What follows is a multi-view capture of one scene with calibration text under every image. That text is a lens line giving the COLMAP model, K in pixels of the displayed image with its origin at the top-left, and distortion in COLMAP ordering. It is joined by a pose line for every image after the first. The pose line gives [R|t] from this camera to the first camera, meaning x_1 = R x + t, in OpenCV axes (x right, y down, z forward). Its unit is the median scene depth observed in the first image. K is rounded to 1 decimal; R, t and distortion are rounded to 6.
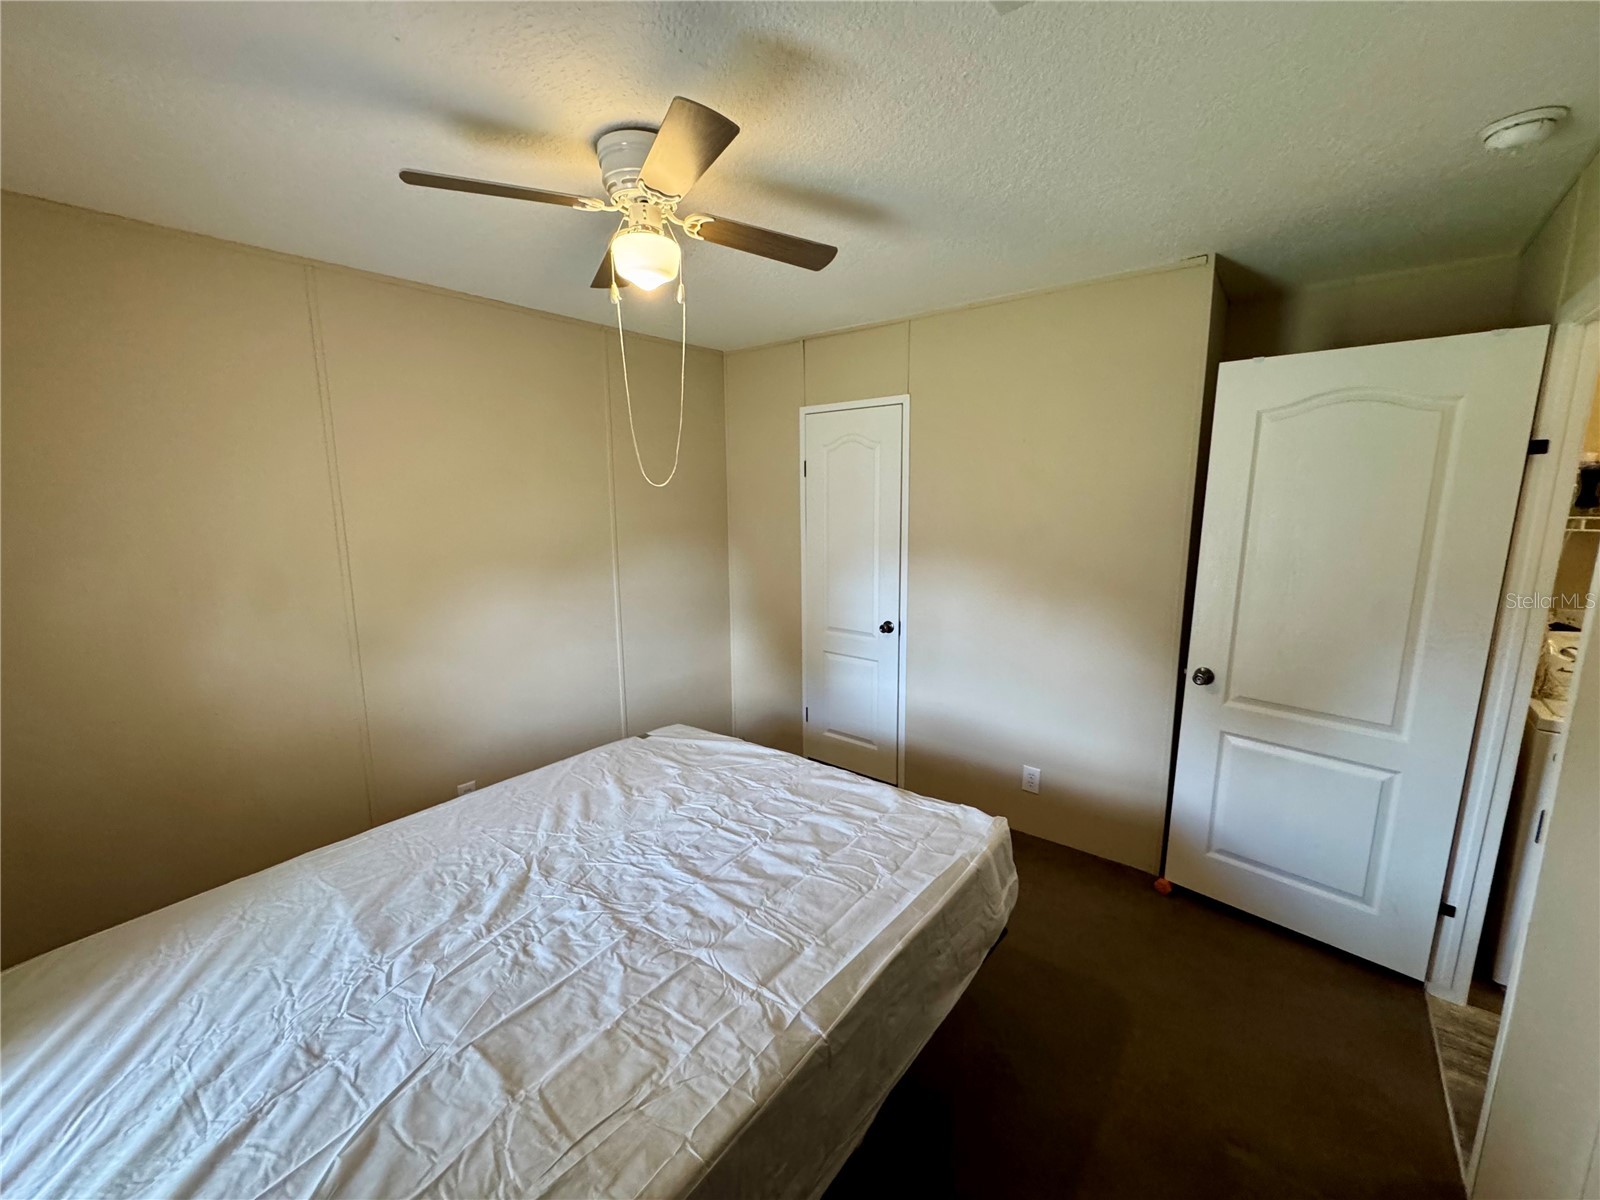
lens RADIAL K [[649.1, 0, 802.2], [0, 649.1, 605.2], [0, 0, 1]] dist [0.011403, 0.000689]
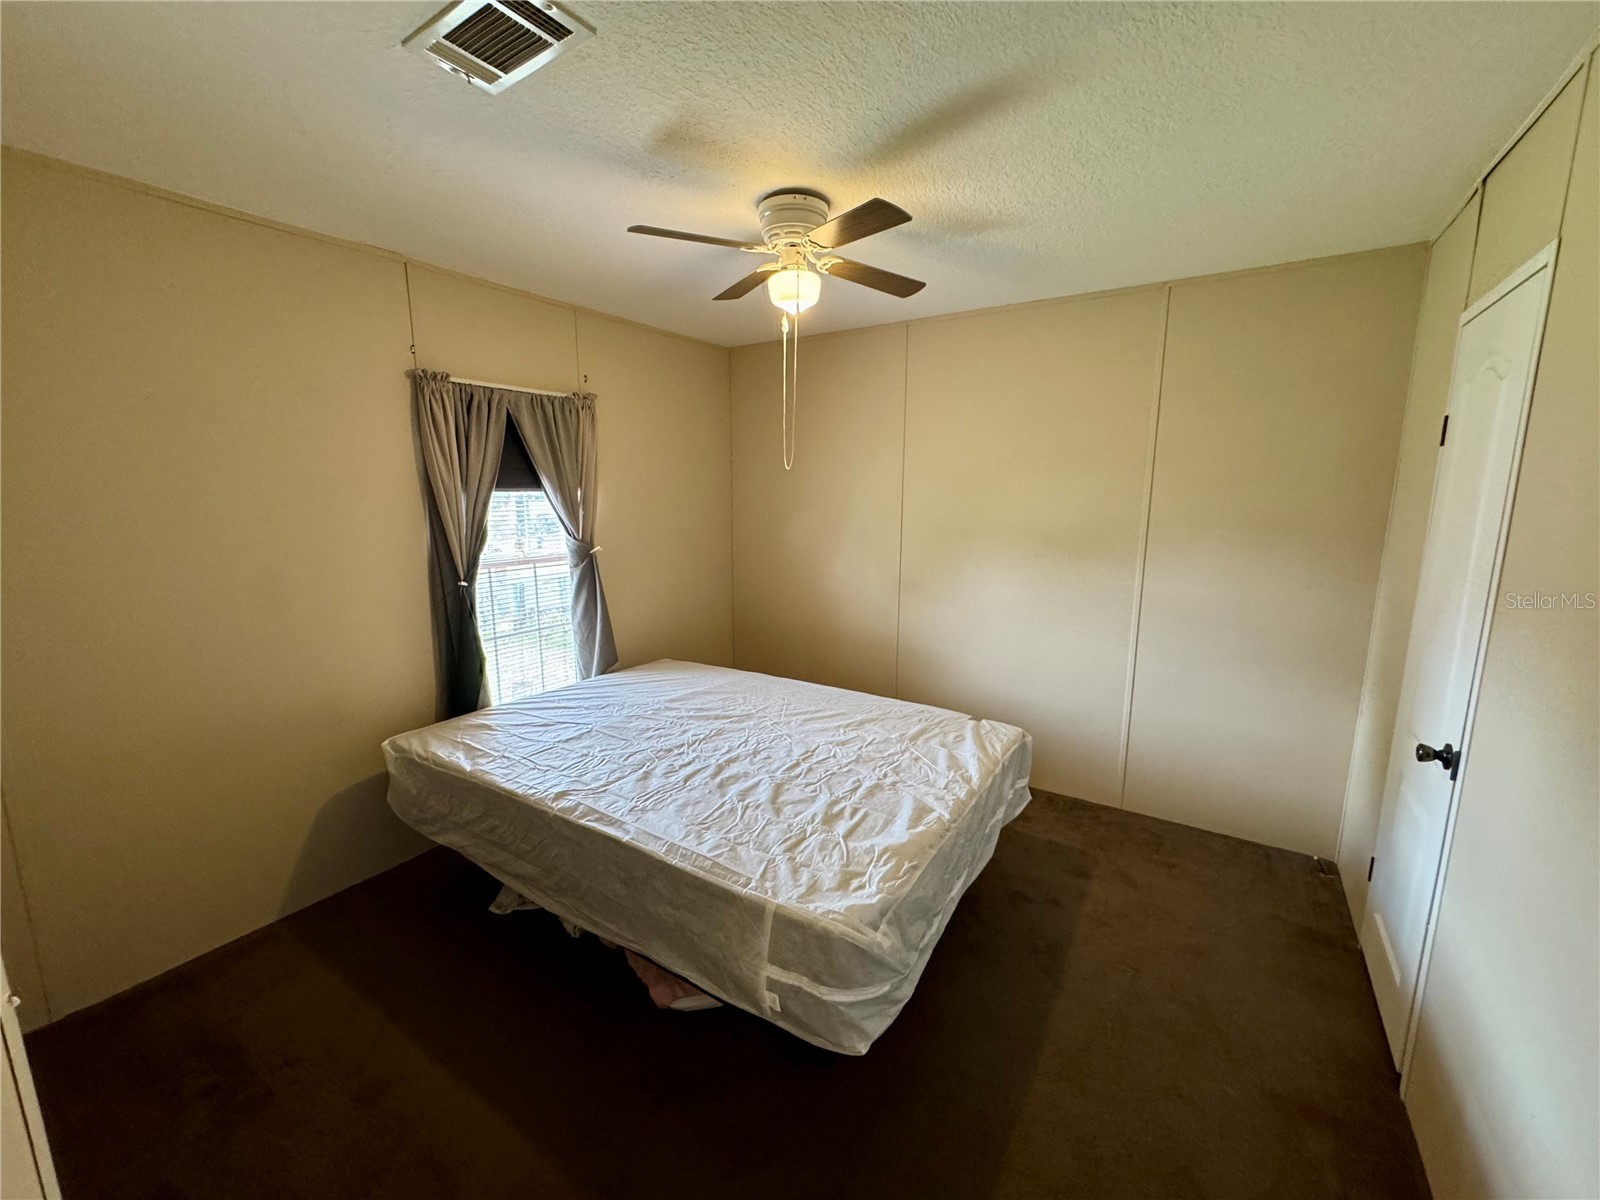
lens RADIAL K [[649.1, 0, 800.5], [0, 649.1, 598.4], [0, 0, 1]] dist [0.011403, 0.000689]
pose [[0.084082, 0.170613, -0.981744, 1.110662], [-0.171556, 0.973000, 0.154400, -0.144880], [0.981580, 0.155442, 0.111082, 0.943927]]
